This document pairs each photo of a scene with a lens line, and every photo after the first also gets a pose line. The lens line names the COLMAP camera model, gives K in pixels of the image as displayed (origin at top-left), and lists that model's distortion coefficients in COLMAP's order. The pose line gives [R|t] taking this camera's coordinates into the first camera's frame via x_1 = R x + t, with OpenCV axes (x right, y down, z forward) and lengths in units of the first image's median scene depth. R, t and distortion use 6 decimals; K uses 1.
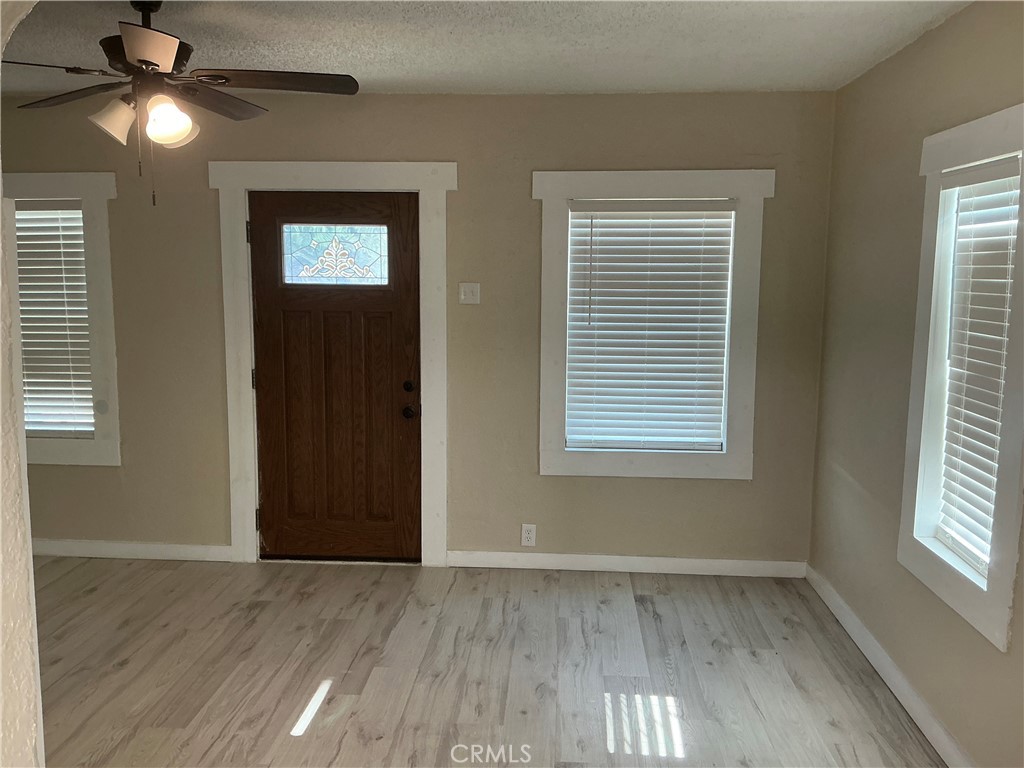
lens RADIAL K [[859.5, 0, 507.6], [0, 859.5, 389.8], [0, 0, 1]] dist [0.129133, -0.252716]
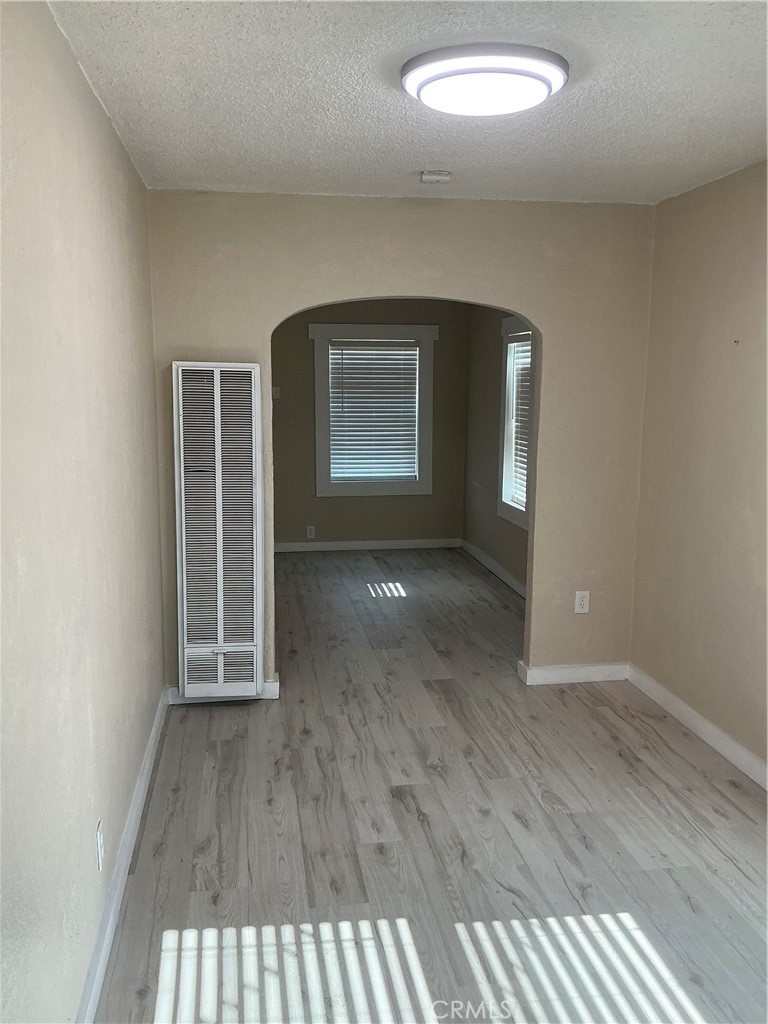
lens RADIAL K [[859.5, 0, 381.5], [0, 859.5, 507.7], [0, 0, 1]] dist [0.129133, -0.252716]
pose [[0.976728, -0.032980, 0.211929, -0.210587], [0.030637, 0.999428, 0.014334, 0.102990], [-0.212281, -0.007508, 0.977180, -0.756110]]
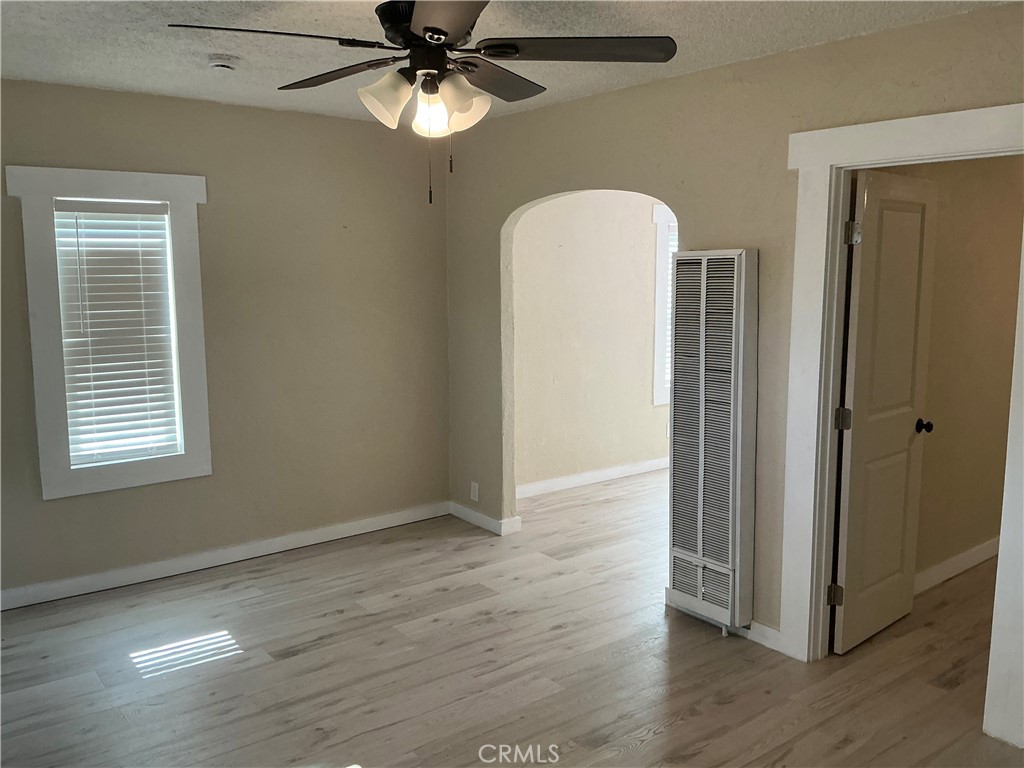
lens RADIAL K [[859.5, 0, 514.0], [0, 859.5, 384.5], [0, 0, 1]] dist [0.129133, -0.252716]
pose [[-0.670604, -0.103553, 0.734552, -0.681350], [0.102194, 0.967871, 0.229743, -0.138286], [-0.734743, 0.229133, -0.638476, 0.937784]]
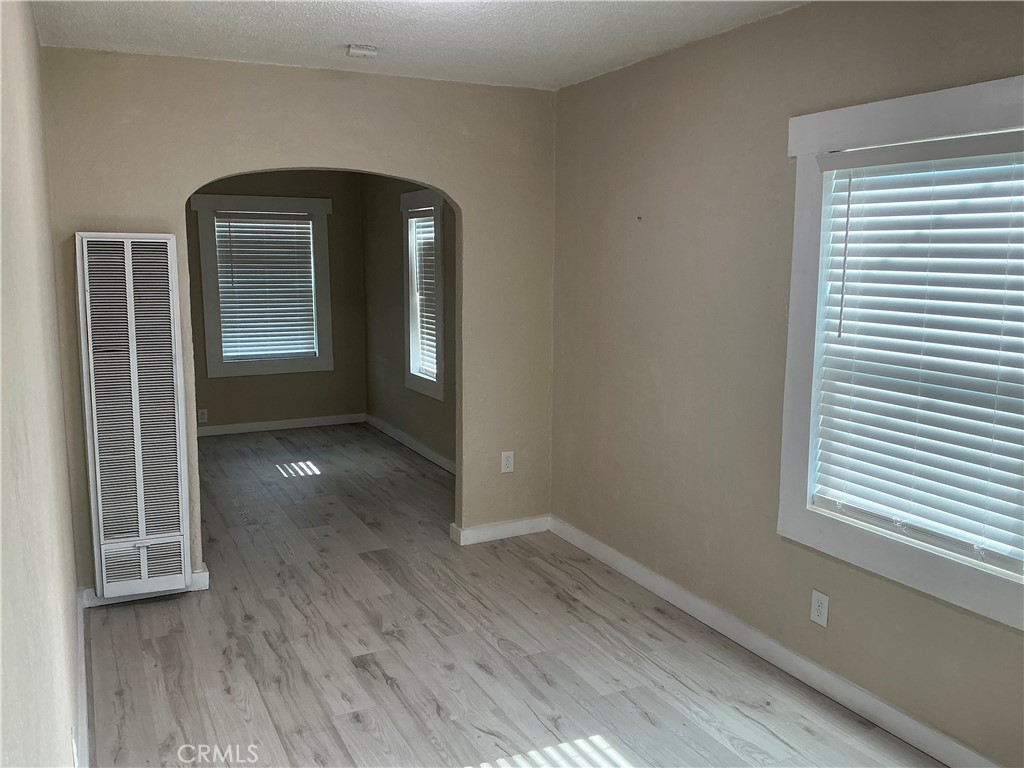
lens RADIAL K [[859.5, 0, 512.8], [0, 859.5, 380.3], [0, 0, 1]] dist [0.129133, -0.252716]
pose [[0.866300, -0.076426, 0.493642, -0.286798], [0.073381, 0.996976, 0.025574, 0.106980], [-0.494104, 0.014069, 0.869289, -0.752041]]
